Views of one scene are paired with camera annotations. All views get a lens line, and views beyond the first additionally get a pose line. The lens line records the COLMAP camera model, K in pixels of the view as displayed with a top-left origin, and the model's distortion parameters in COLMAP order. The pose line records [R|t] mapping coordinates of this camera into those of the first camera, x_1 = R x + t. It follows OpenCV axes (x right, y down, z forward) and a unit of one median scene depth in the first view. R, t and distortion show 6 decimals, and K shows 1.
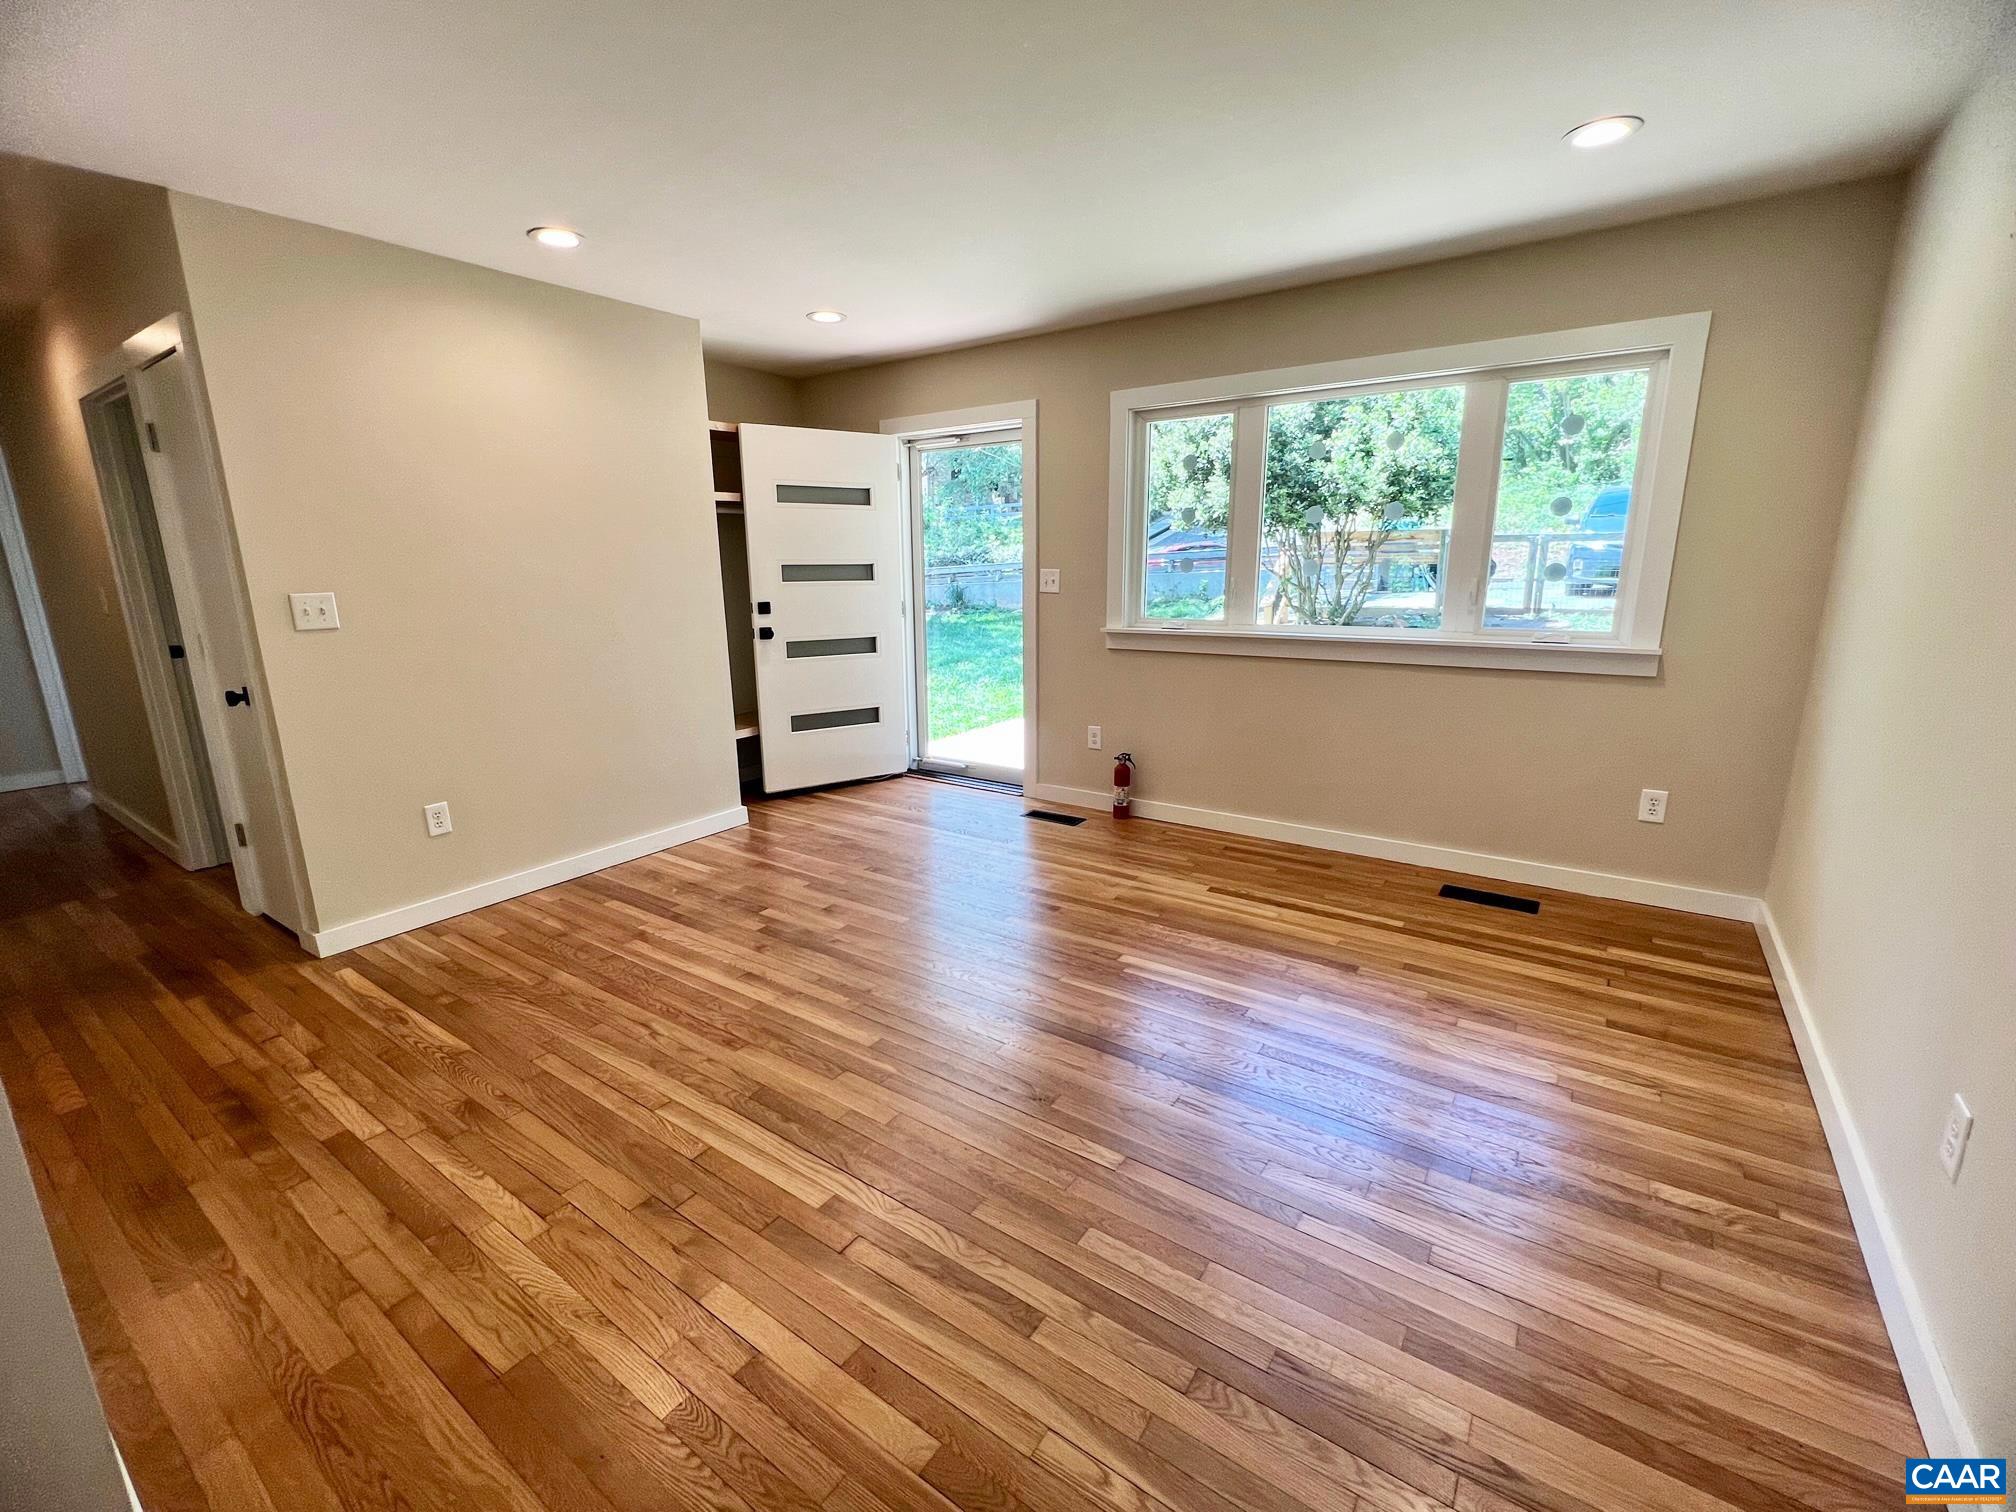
lens RADIAL K [[853.3, 0, 994.3], [0, 853.3, 757.1], [0, 0, 1]] dist [-0.002058, -0.000178]
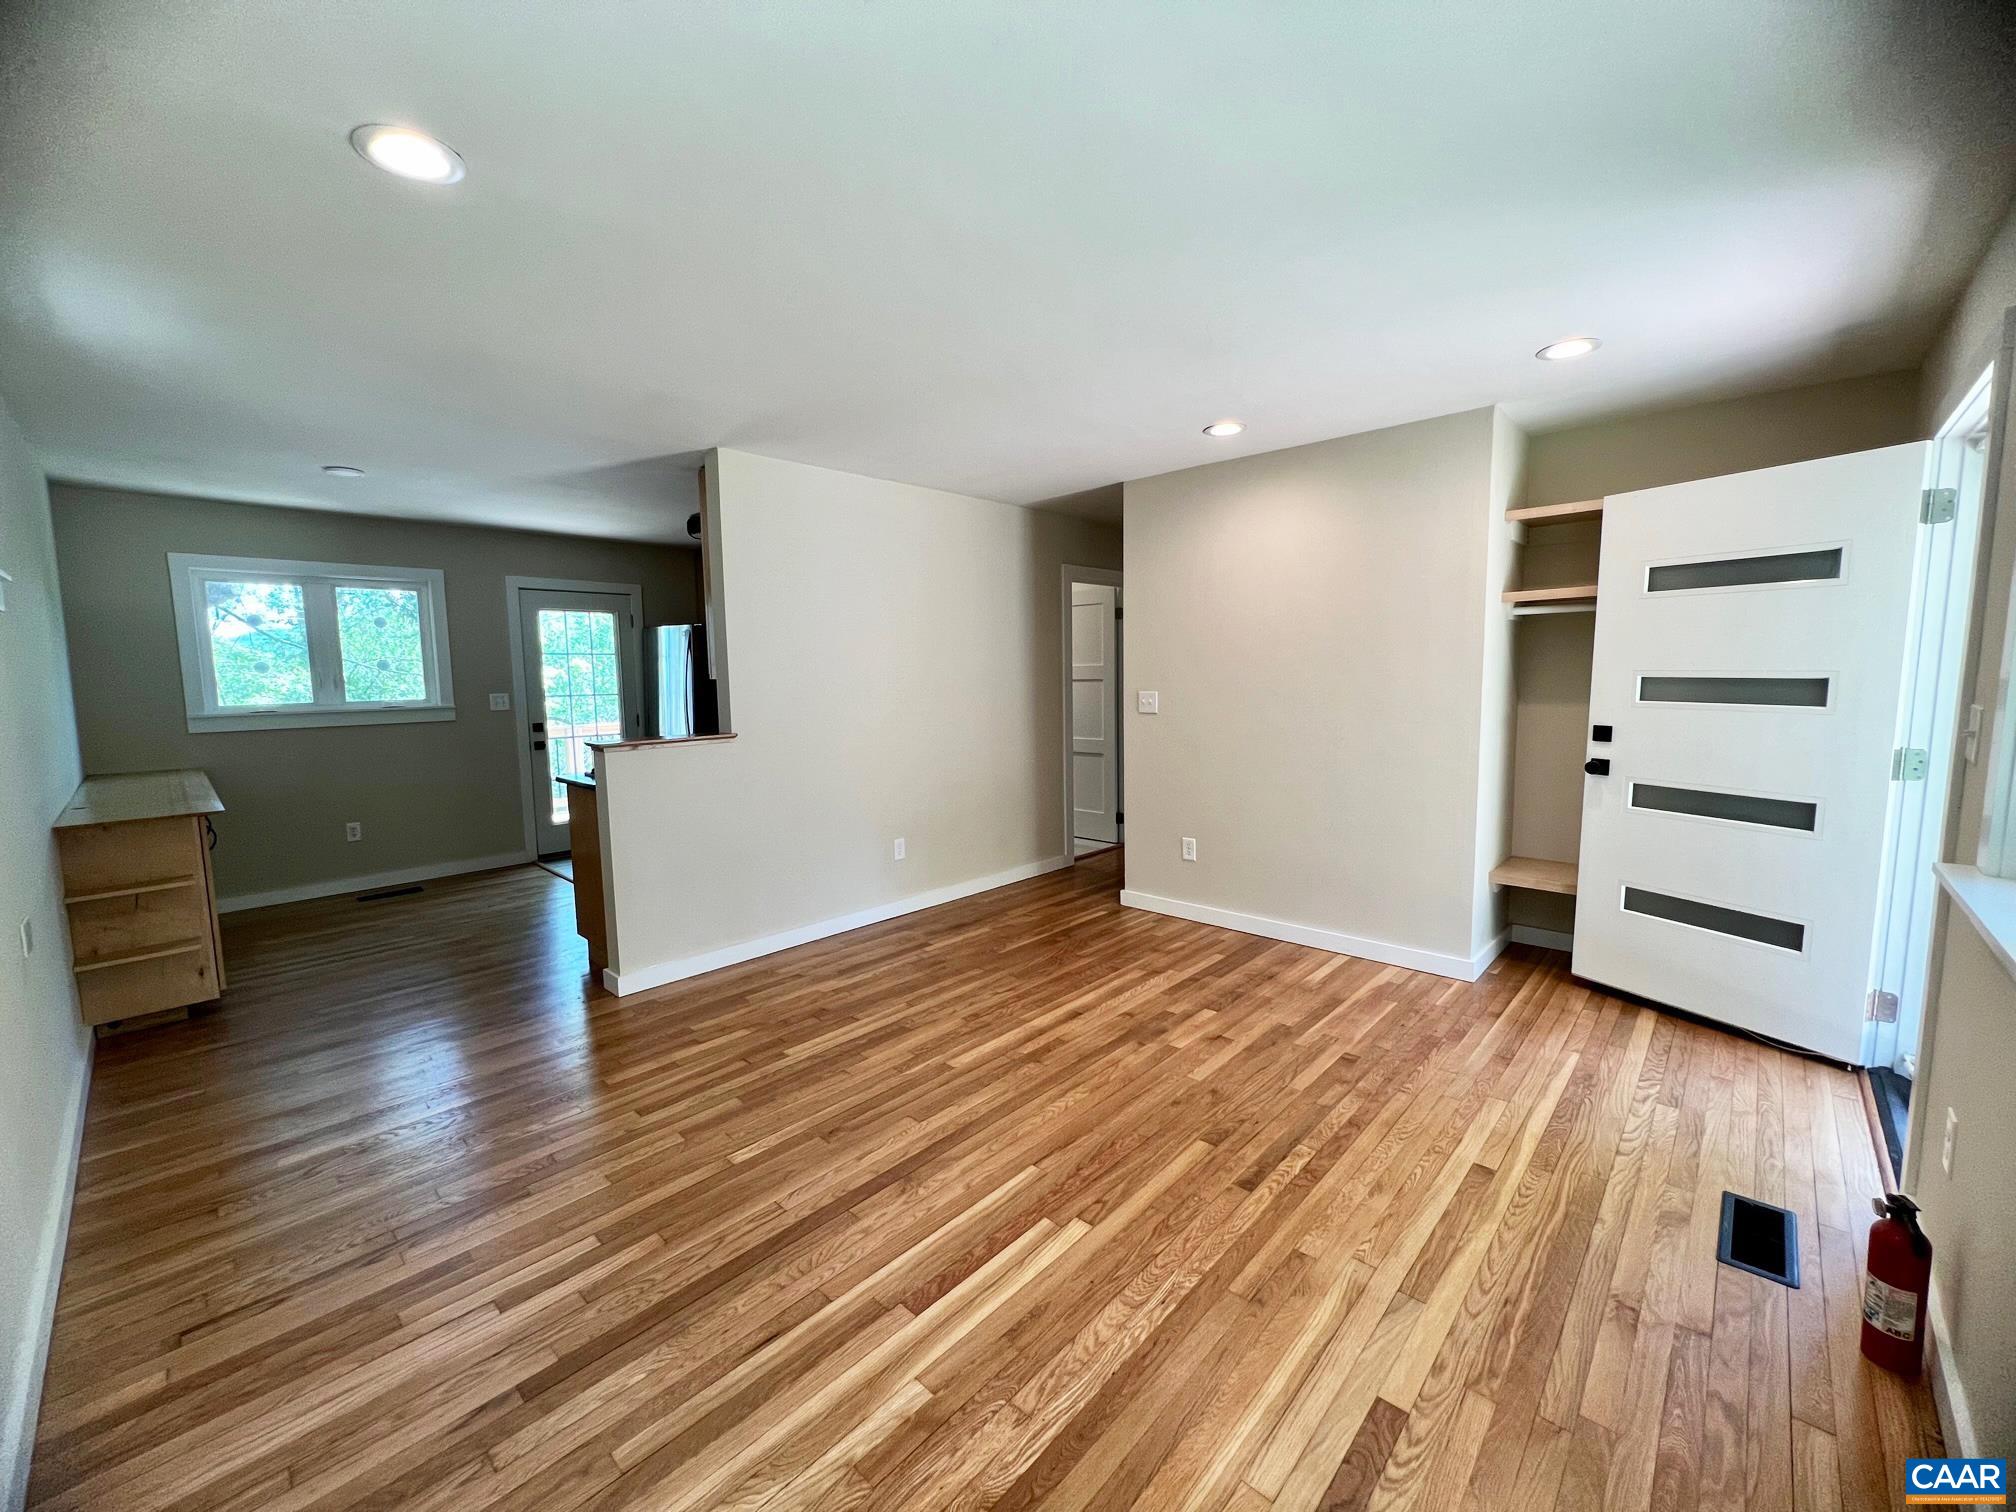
lens RADIAL K [[811.2, 0, 1012.1], [0, 811.2, 752.3], [0, 0, 1]] dist [0.000619, 0.000660]
pose [[-0.131019, 0.118174, -0.984311, 0.722180], [-0.205974, 0.967960, 0.143627, -0.223132], [0.969747, 0.221561, -0.102480, 0.830771]]
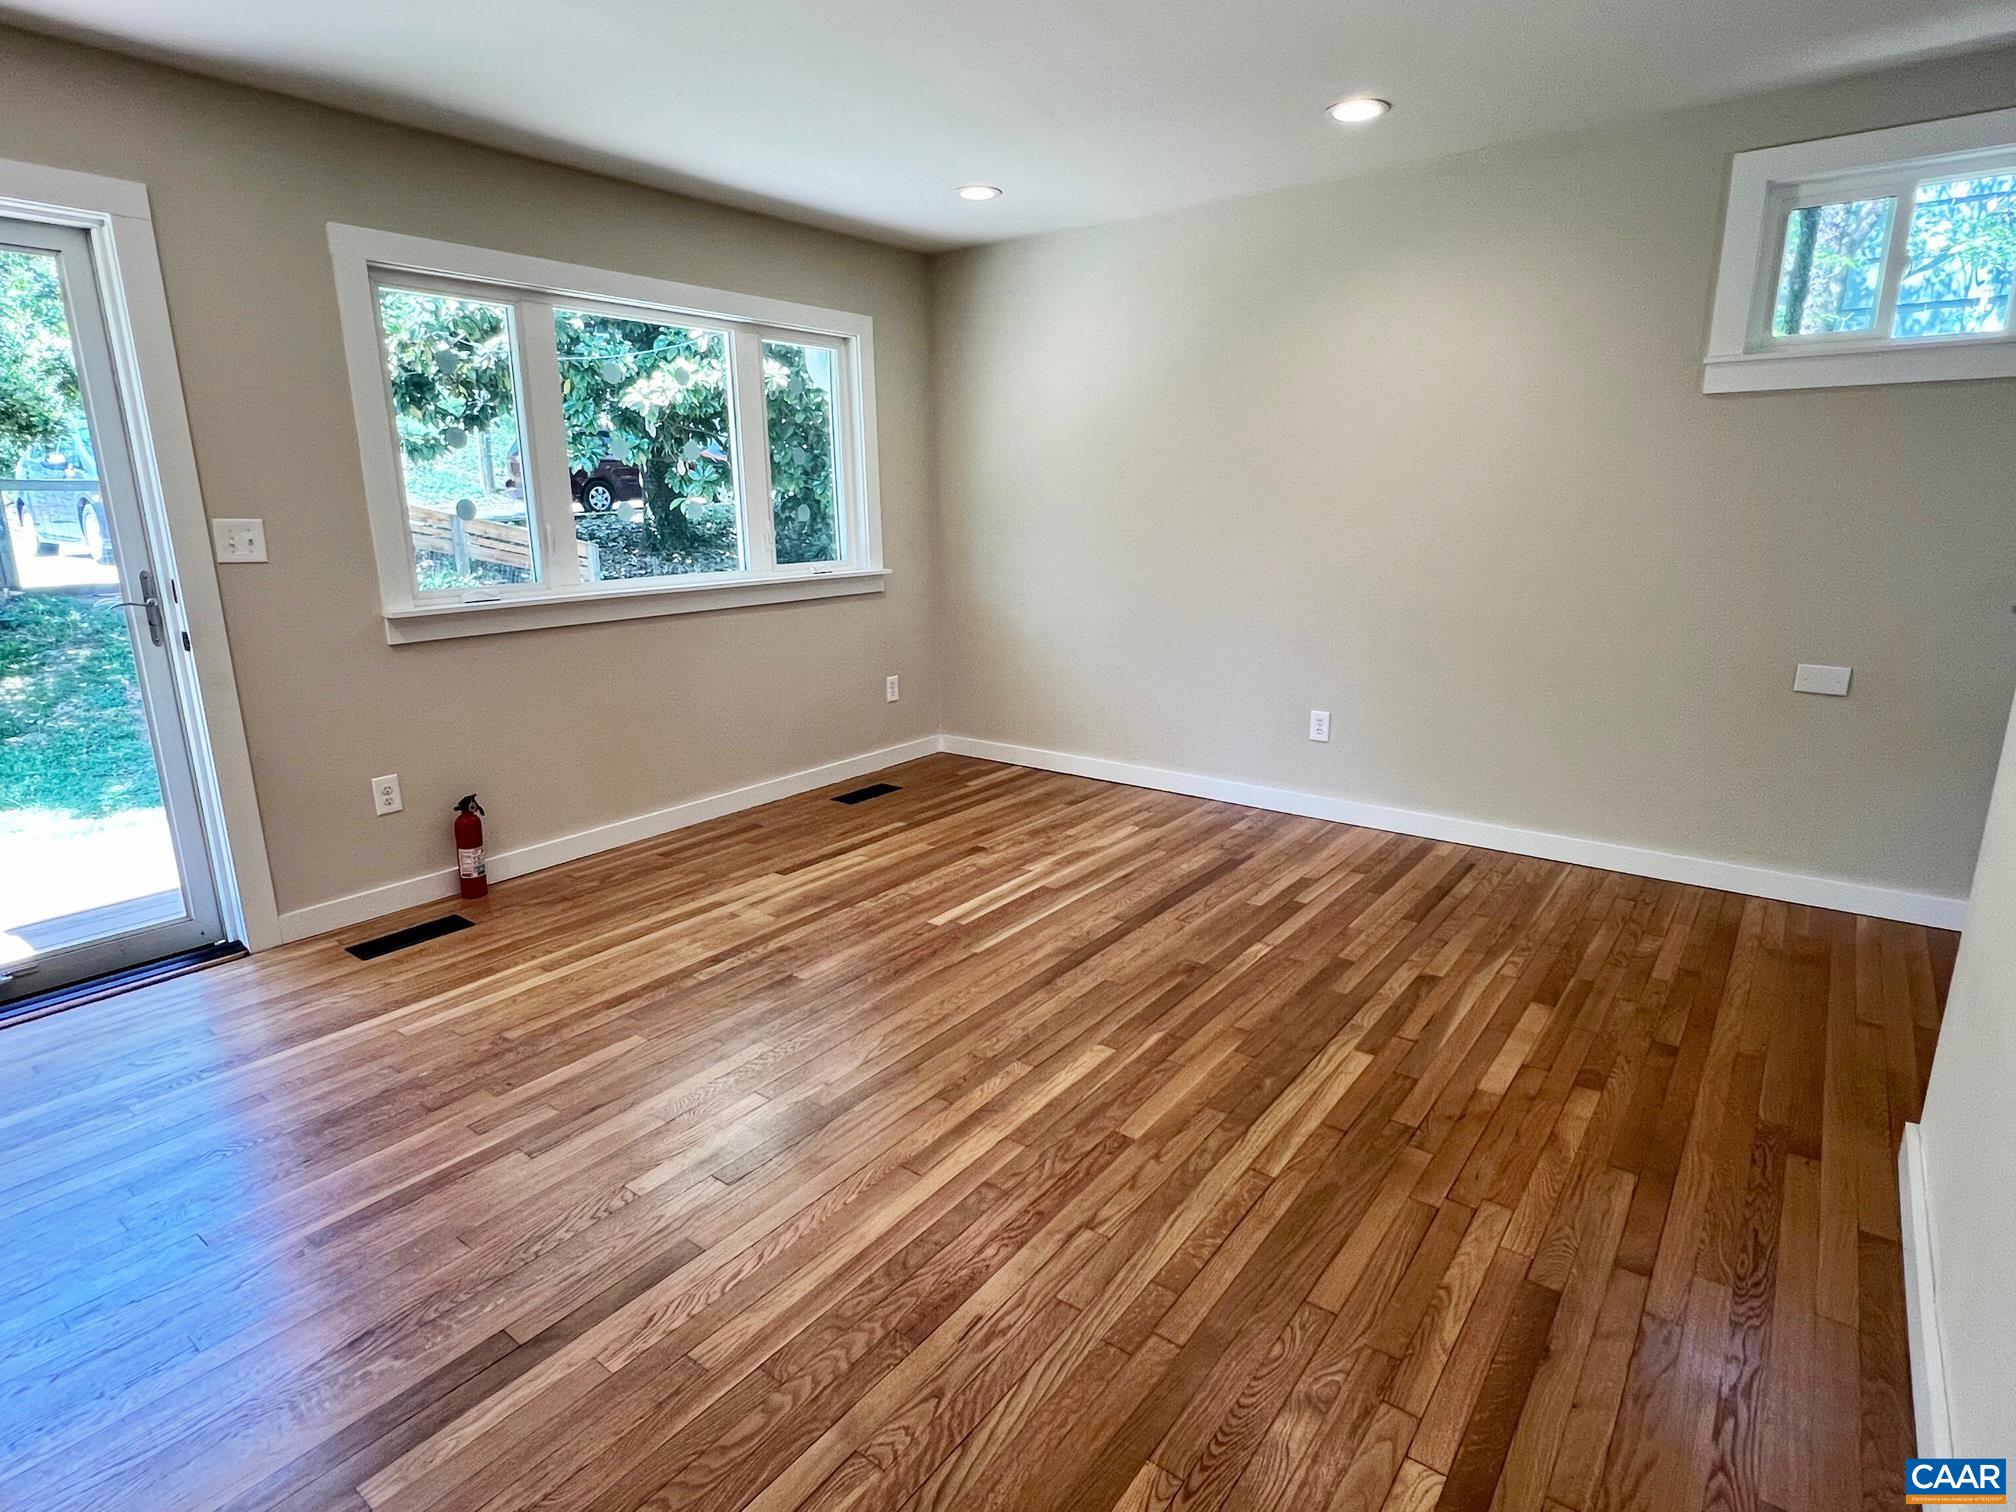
lens RADIAL K [[1072.3, 0, 1003.4], [0, 1072.3, 755.0], [0, 0, 1]] dist [-0.000598, -0.001062]
pose [[0.035935, -0.221677, 0.974458, -0.852344], [0.234344, 0.949769, 0.207418, -0.147784], [-0.971489, 0.220905, 0.086079, 0.707190]]
